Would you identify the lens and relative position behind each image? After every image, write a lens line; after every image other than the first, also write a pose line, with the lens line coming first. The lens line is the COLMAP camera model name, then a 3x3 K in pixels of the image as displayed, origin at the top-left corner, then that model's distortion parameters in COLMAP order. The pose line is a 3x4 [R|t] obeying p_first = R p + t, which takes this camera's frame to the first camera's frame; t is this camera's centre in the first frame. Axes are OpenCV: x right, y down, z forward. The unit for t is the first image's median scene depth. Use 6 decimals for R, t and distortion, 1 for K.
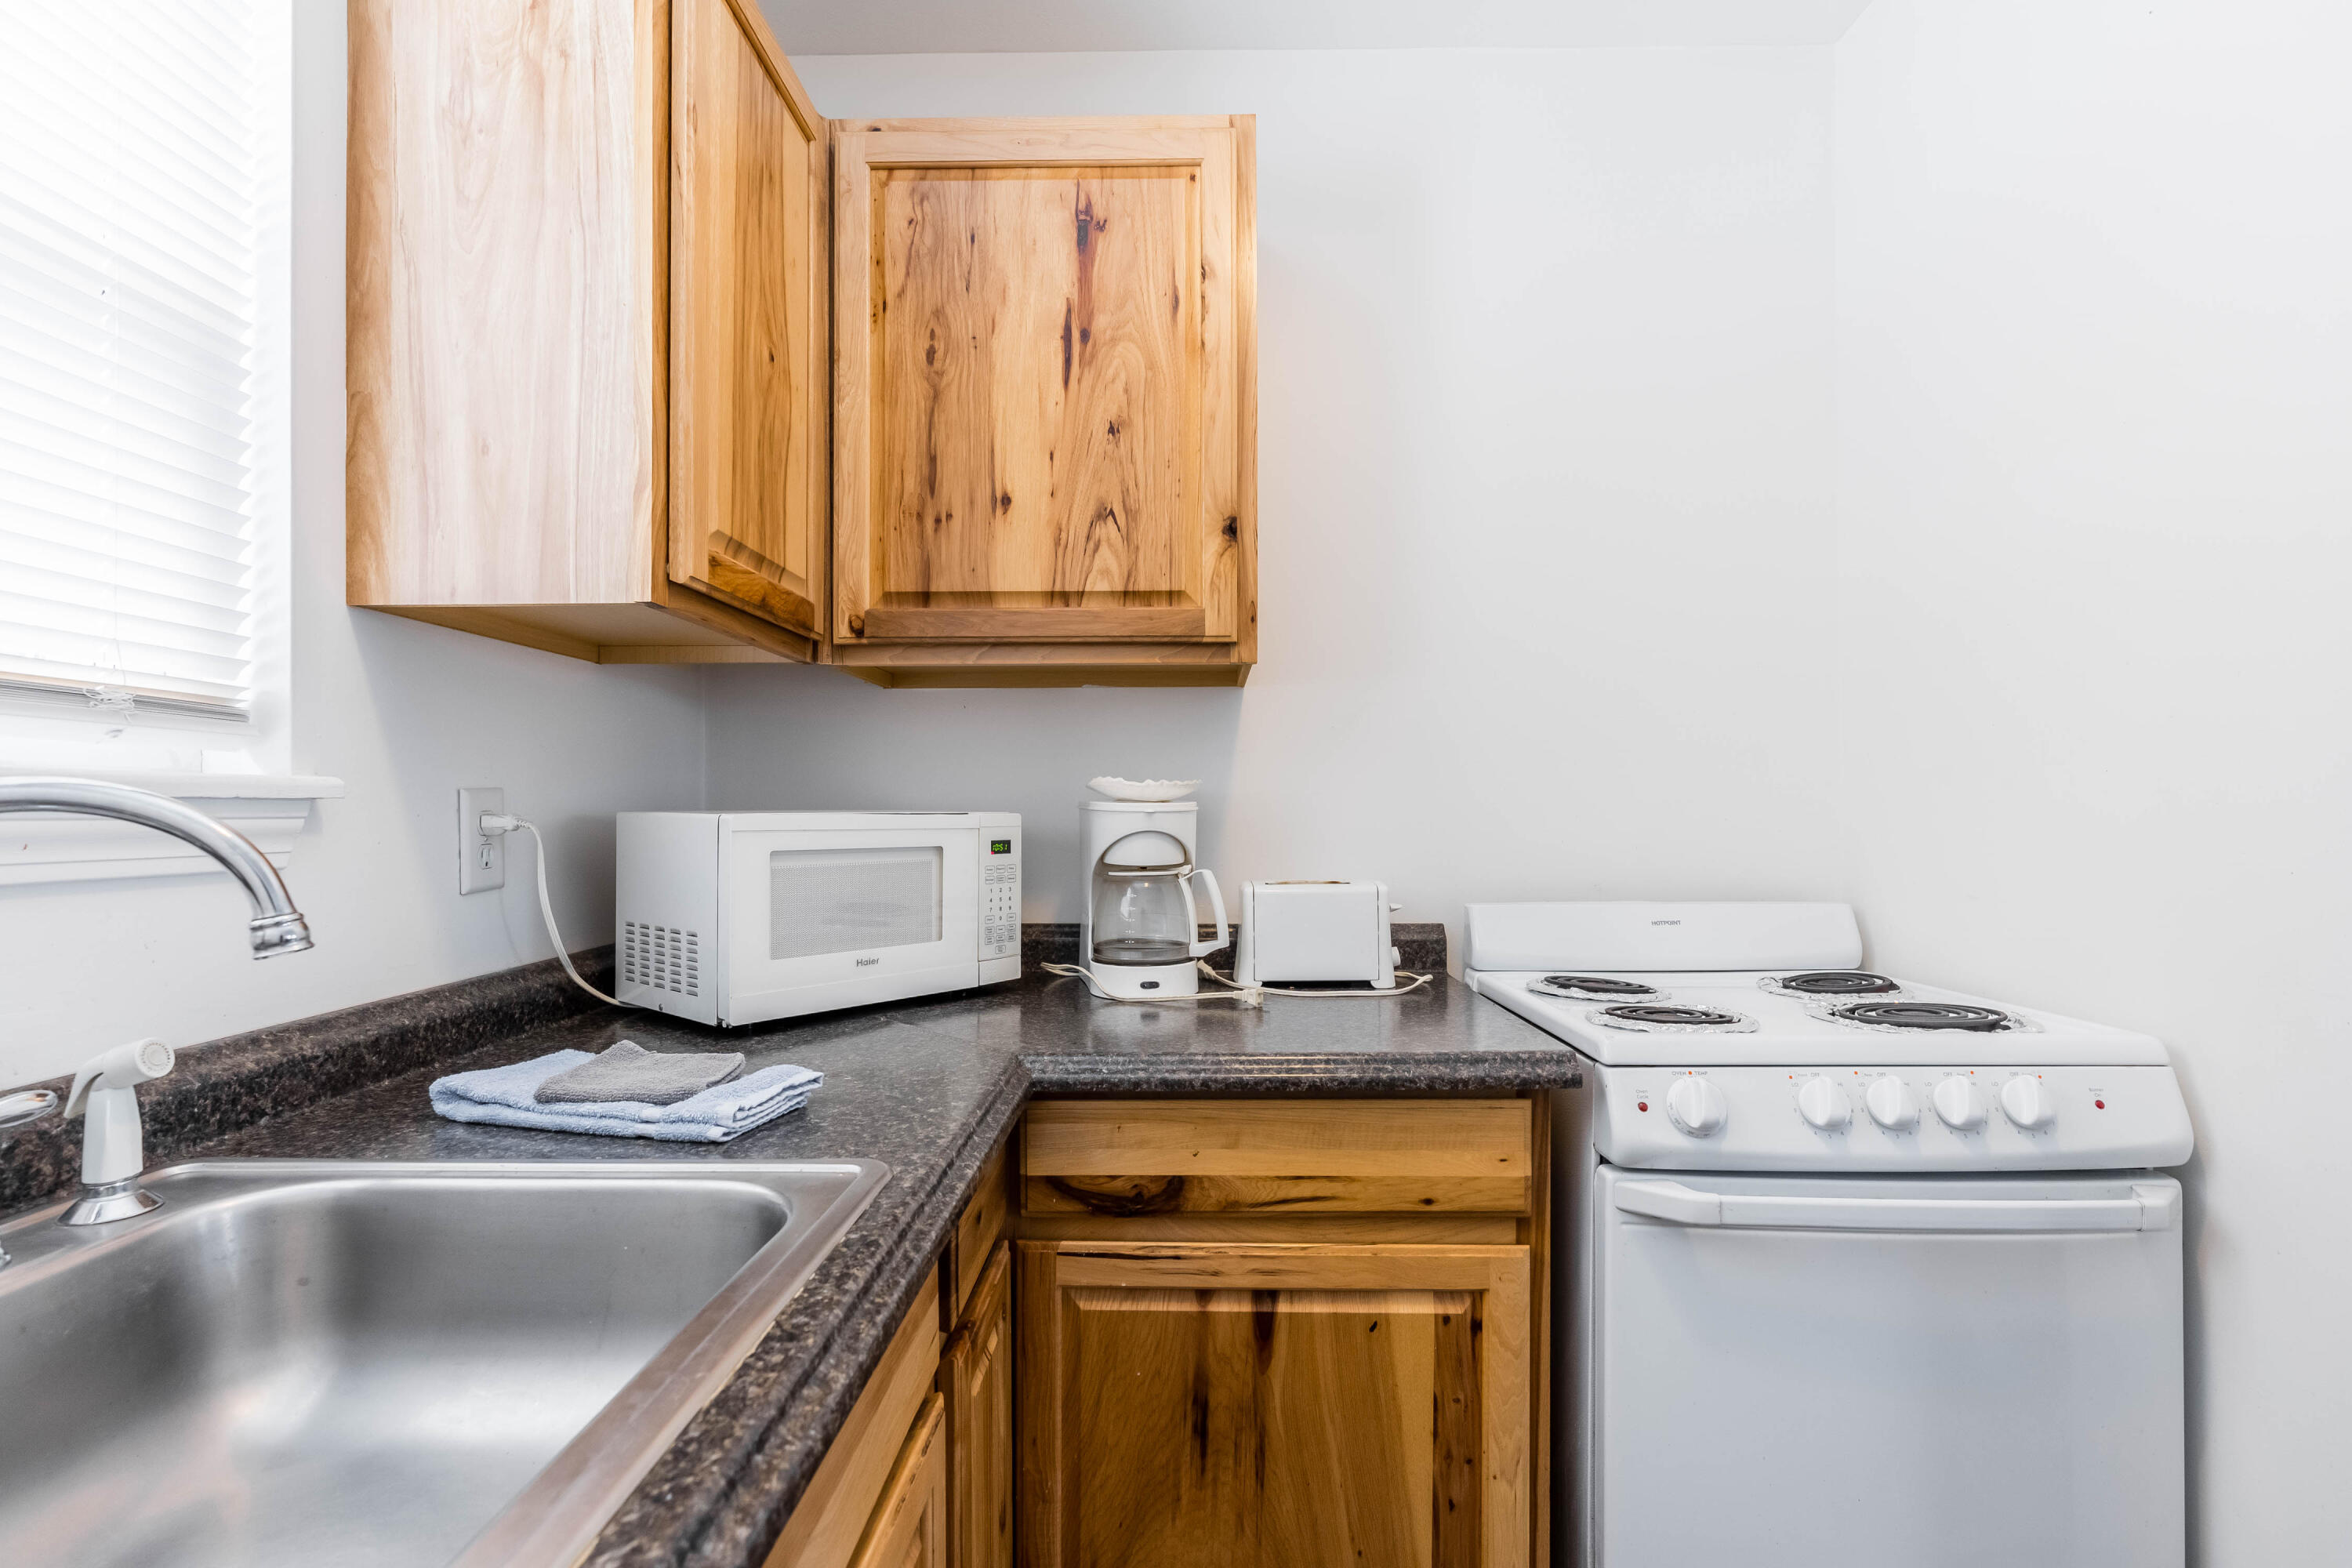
lens RADIAL K [[1073.8, 0, 1123.5], [0, 1073.8, 807.3], [0, 0, 1]] dist [-0.010977, 0.000722]
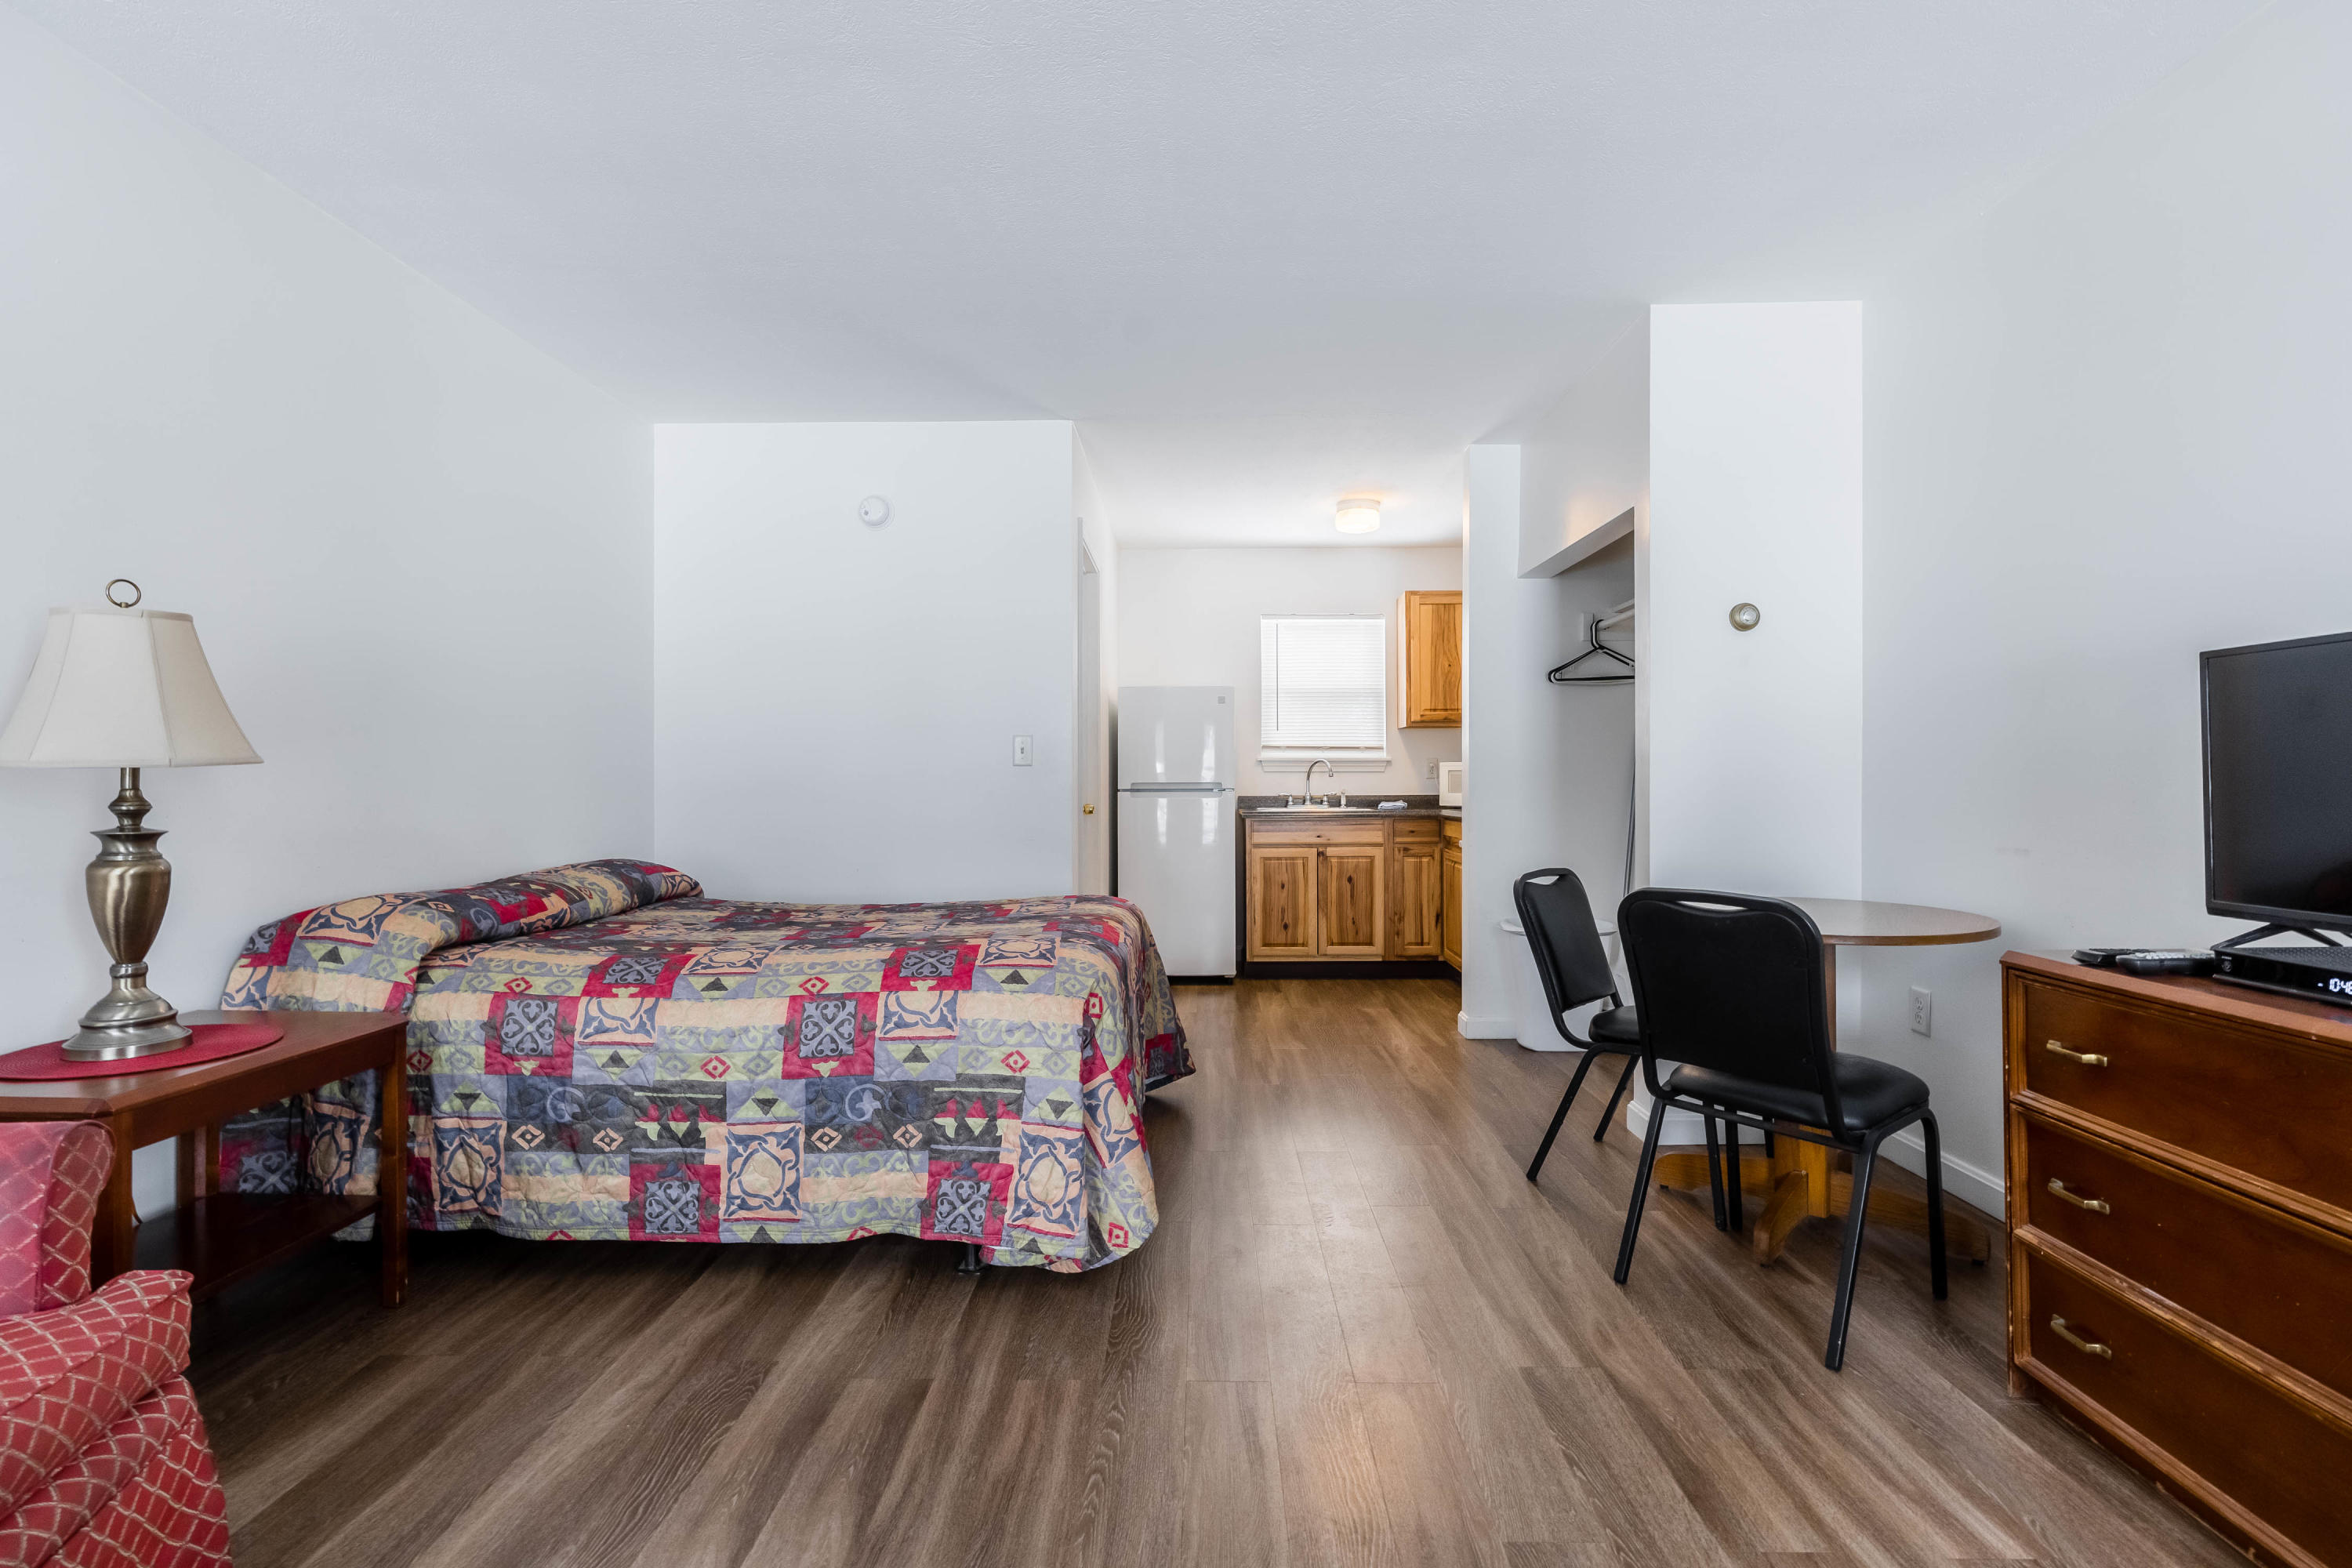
lens RADIAL K [[1227.4, 0, 1270.8], [0, 1227.4, 796.9], [0, 0, 1]] dist [0.003015, 0.002040]
pose [[0.069248, 0.009651, -0.997553, 5.109643], [0.006524, 0.999927, 0.010127, 0.101805], [0.997578, -0.007210, 0.069180, -0.164169]]
